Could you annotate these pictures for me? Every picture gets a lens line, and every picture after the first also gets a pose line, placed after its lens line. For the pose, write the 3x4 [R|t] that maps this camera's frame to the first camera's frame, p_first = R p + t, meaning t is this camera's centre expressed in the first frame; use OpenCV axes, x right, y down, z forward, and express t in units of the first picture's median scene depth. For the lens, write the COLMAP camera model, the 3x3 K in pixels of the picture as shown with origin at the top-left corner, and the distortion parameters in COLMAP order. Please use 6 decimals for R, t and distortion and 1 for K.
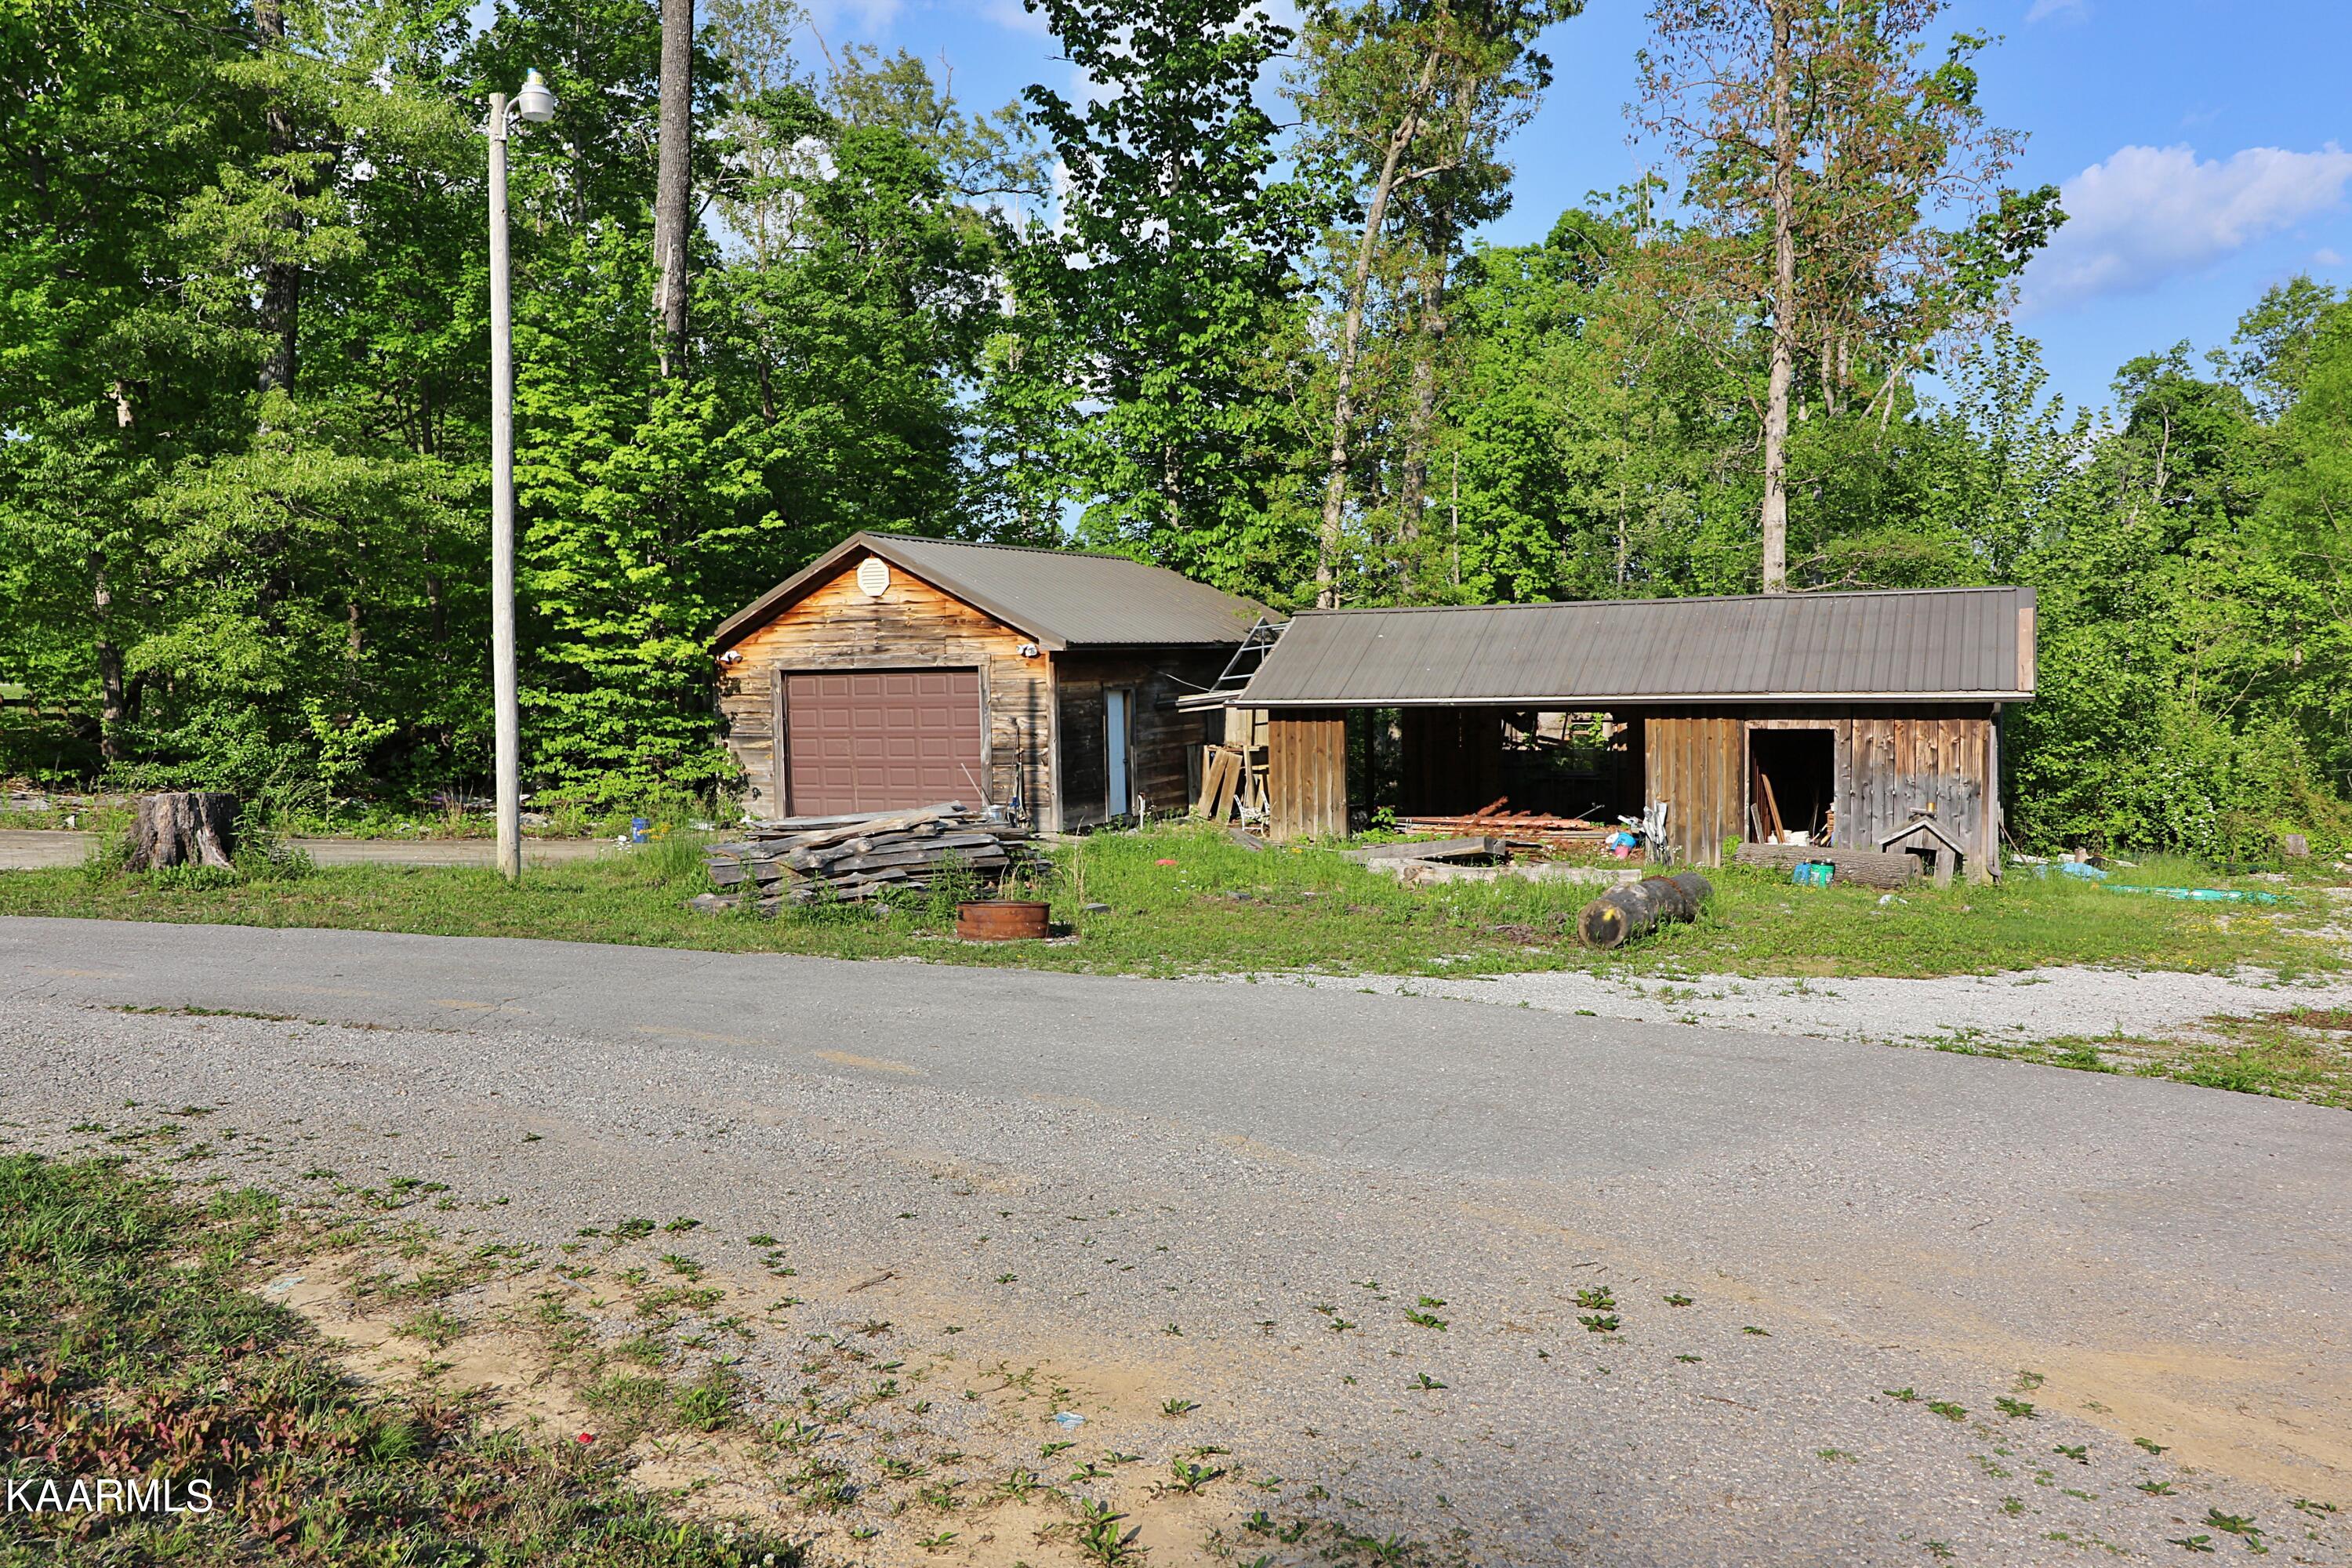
lens RADIAL K [[1818.4, 0, 1167.9], [0, 1818.4, 772.6], [0, 0, 1]] dist [0.005568, 0.000350]
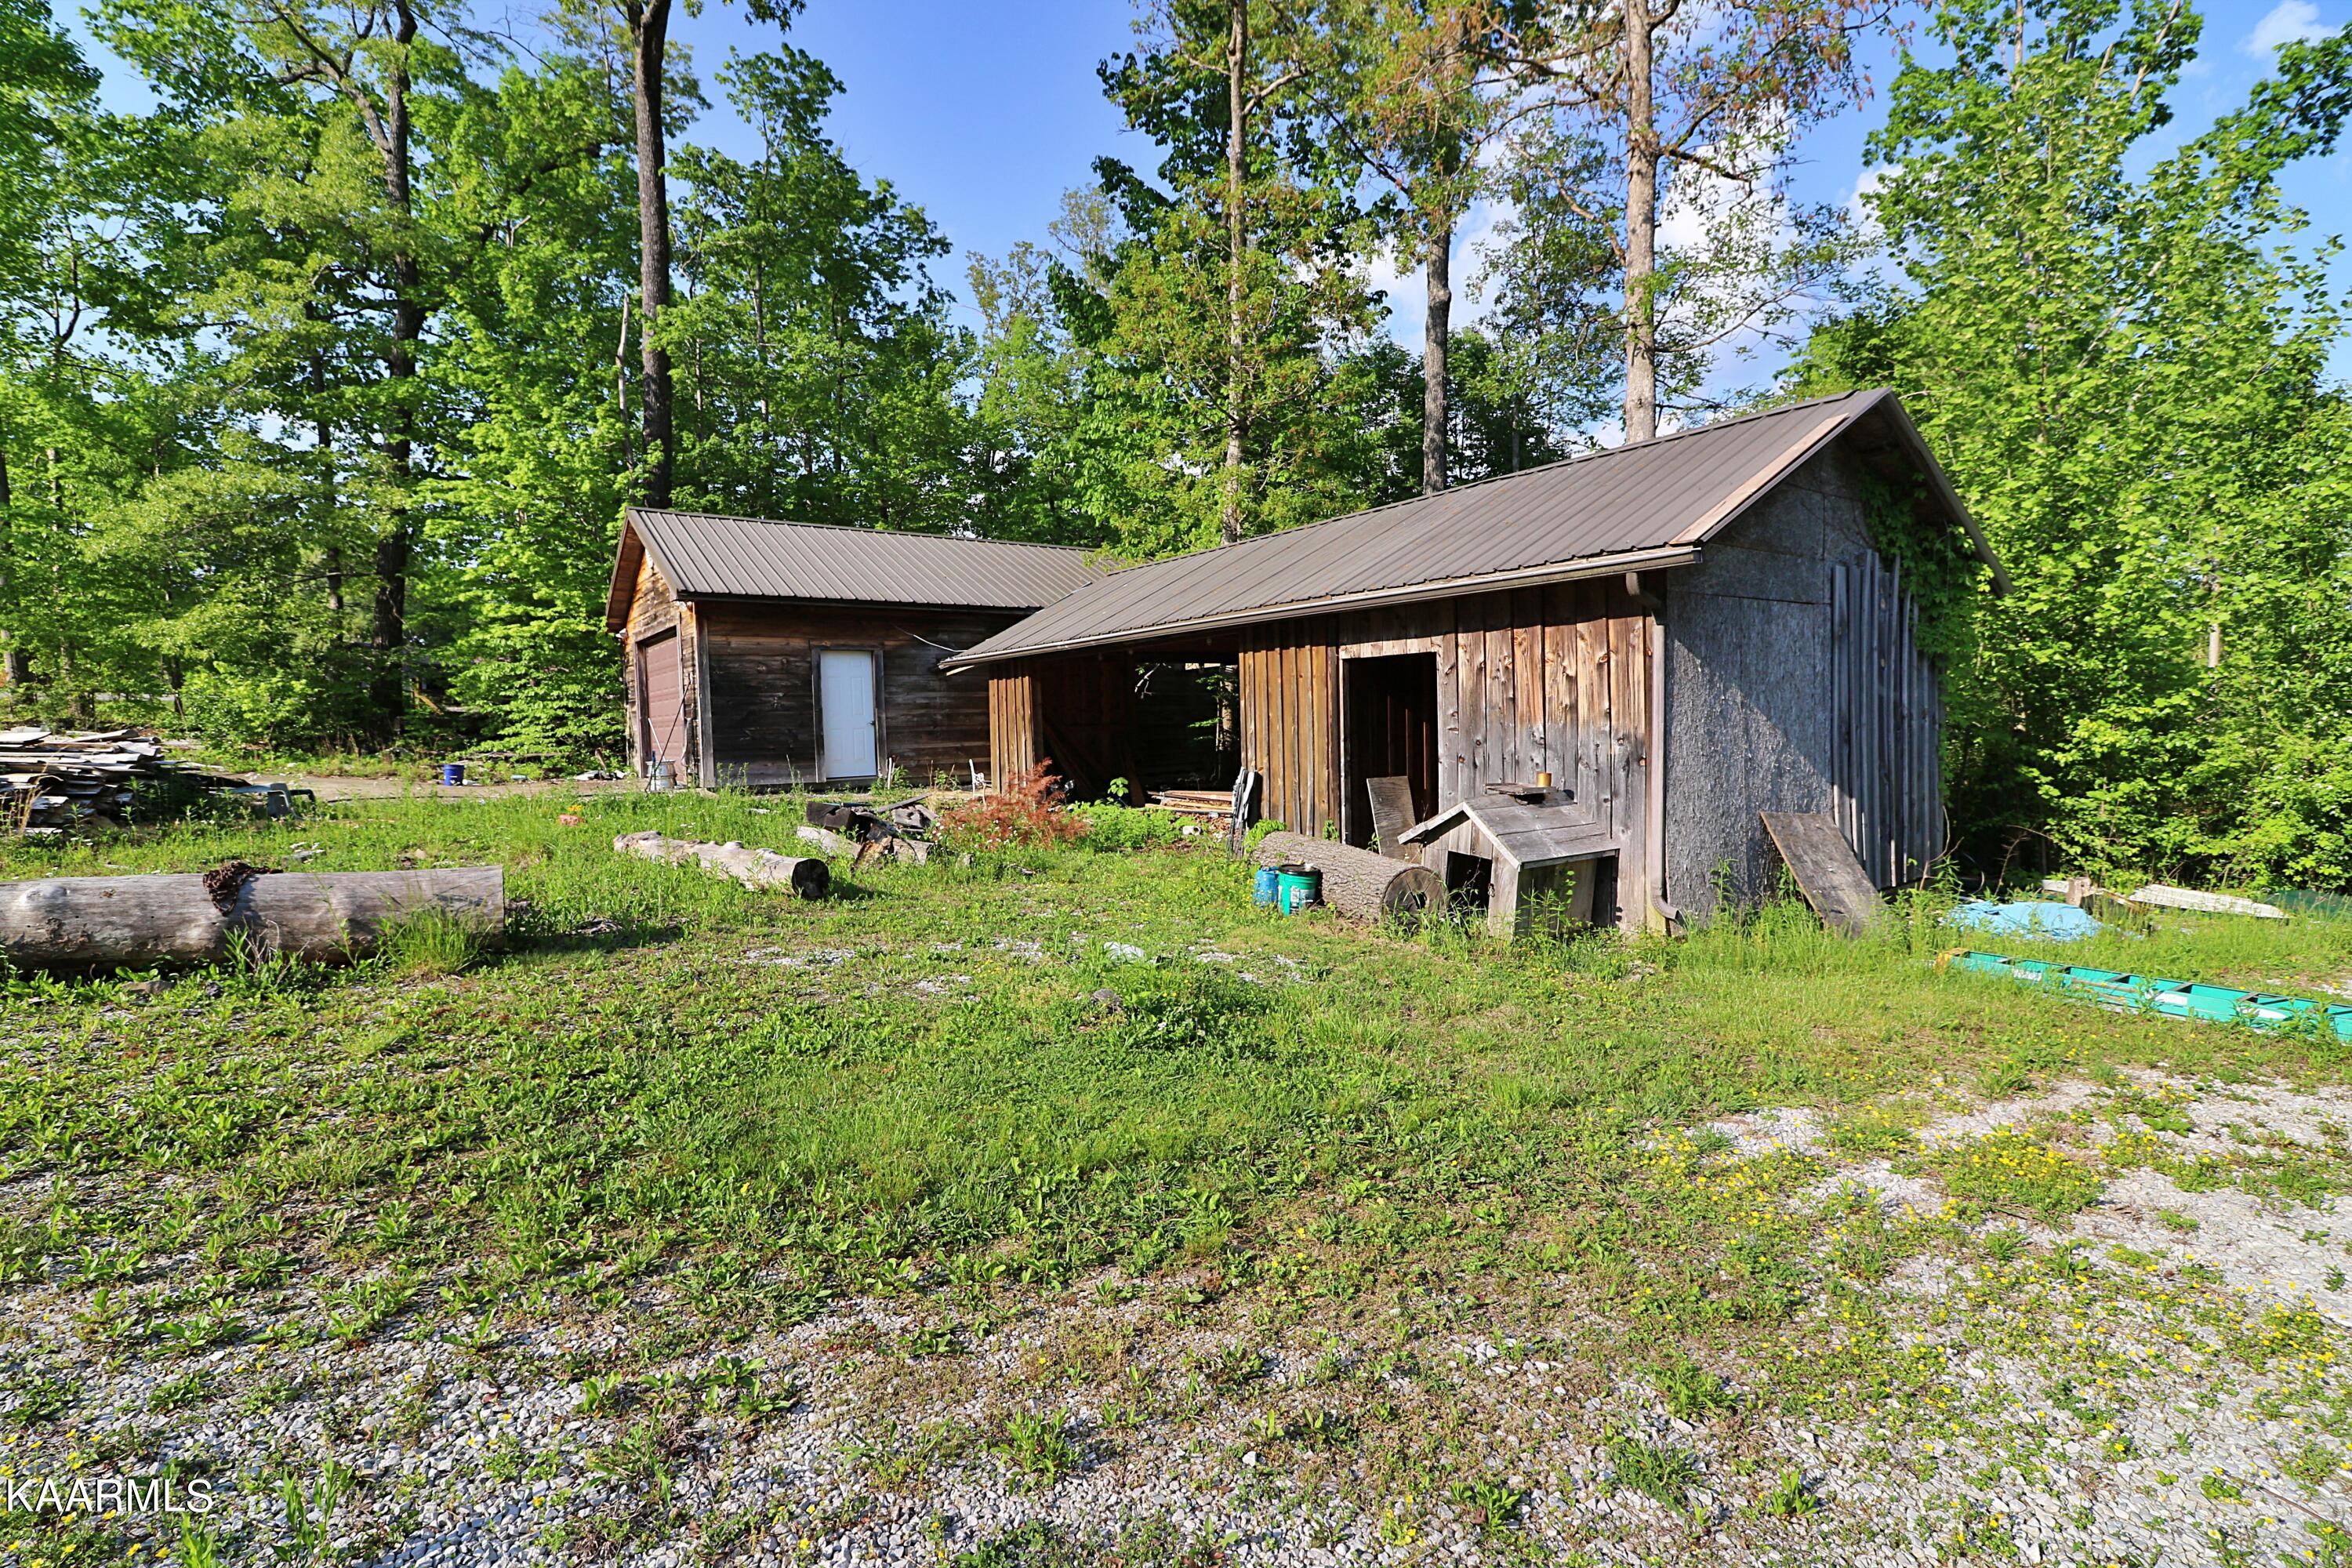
lens RADIAL K [[1104.5, 0, 1189.5], [0, 1104.5, 770.4], [0, 0, 1]] dist [-0.000175, -0.012986]
pose [[0.882198, 0.017880, -0.470539, 0.422064], [-0.023433, 0.999708, -0.005947, 0.017232], [0.470295, 0.016273, 0.882359, 0.584655]]
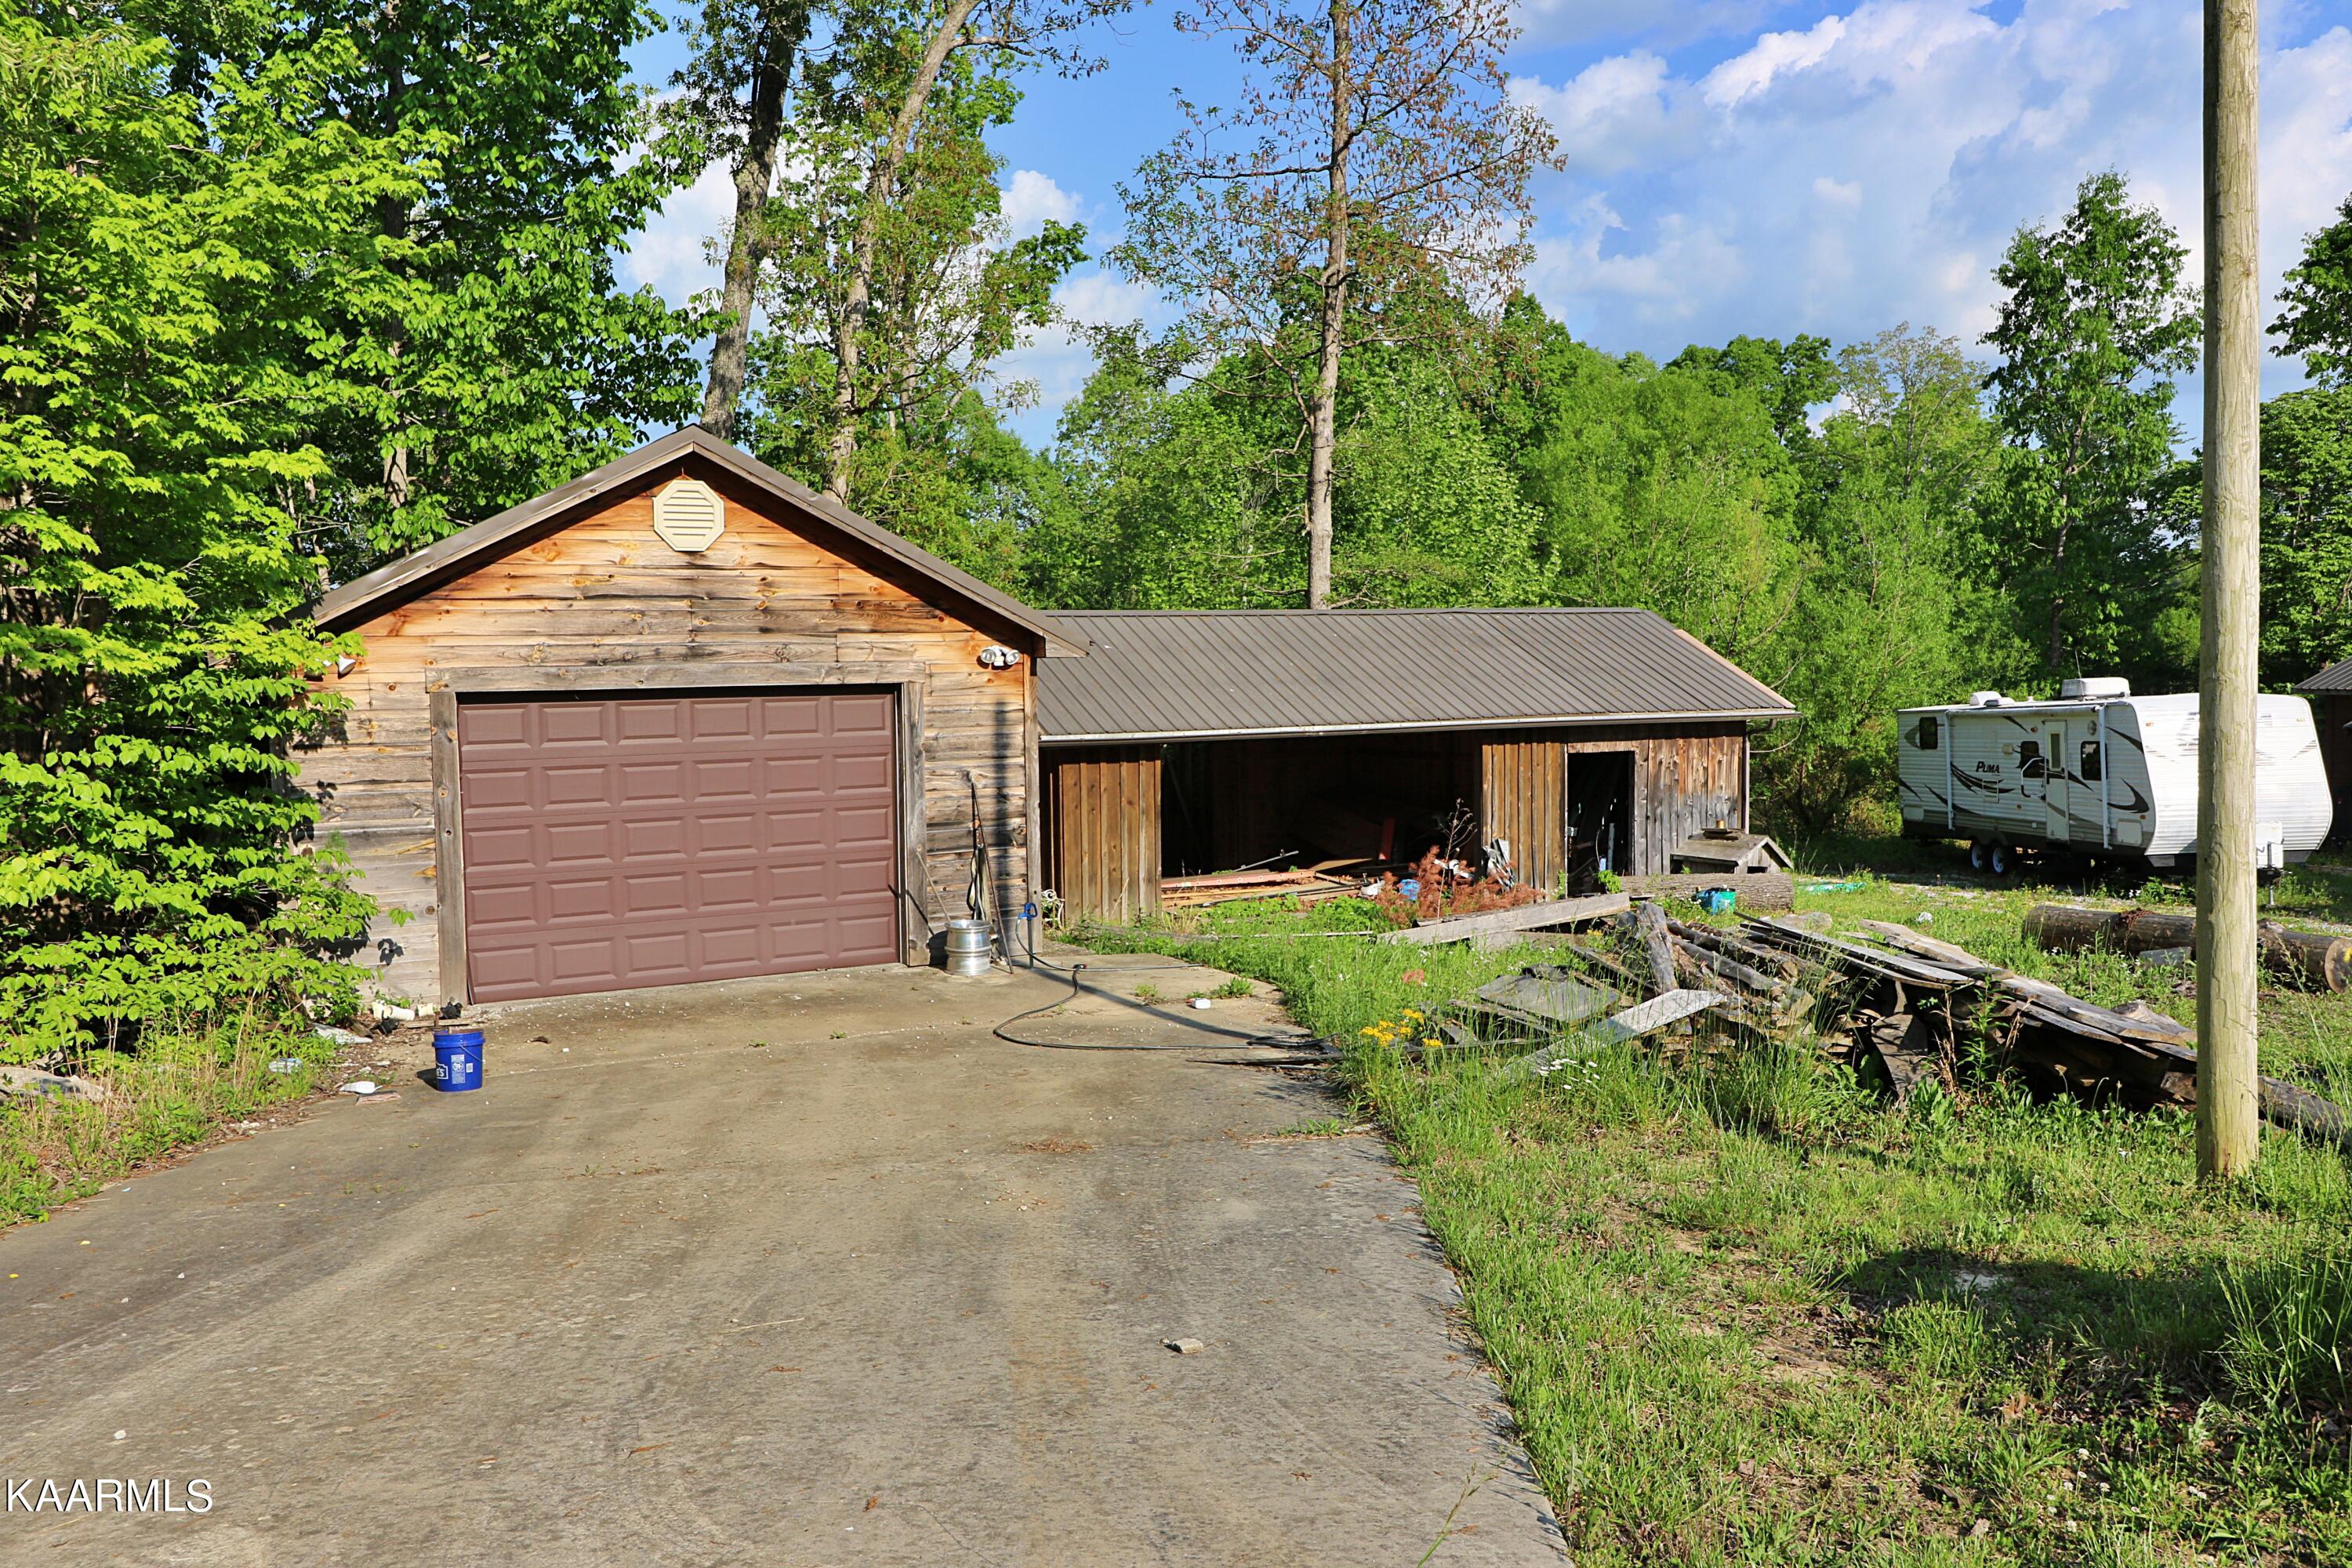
lens RADIAL K [[1818.4, 0, 1167.9], [0, 1818.4, 772.6], [0, 0, 1]] dist [0.005568, 0.000350]
pose [[0.607211, -0.036536, 0.793700, -0.489376], [0.053467, 0.998557, 0.005062, -0.027411], [-0.792740, 0.039363, 0.608288, 0.558365]]
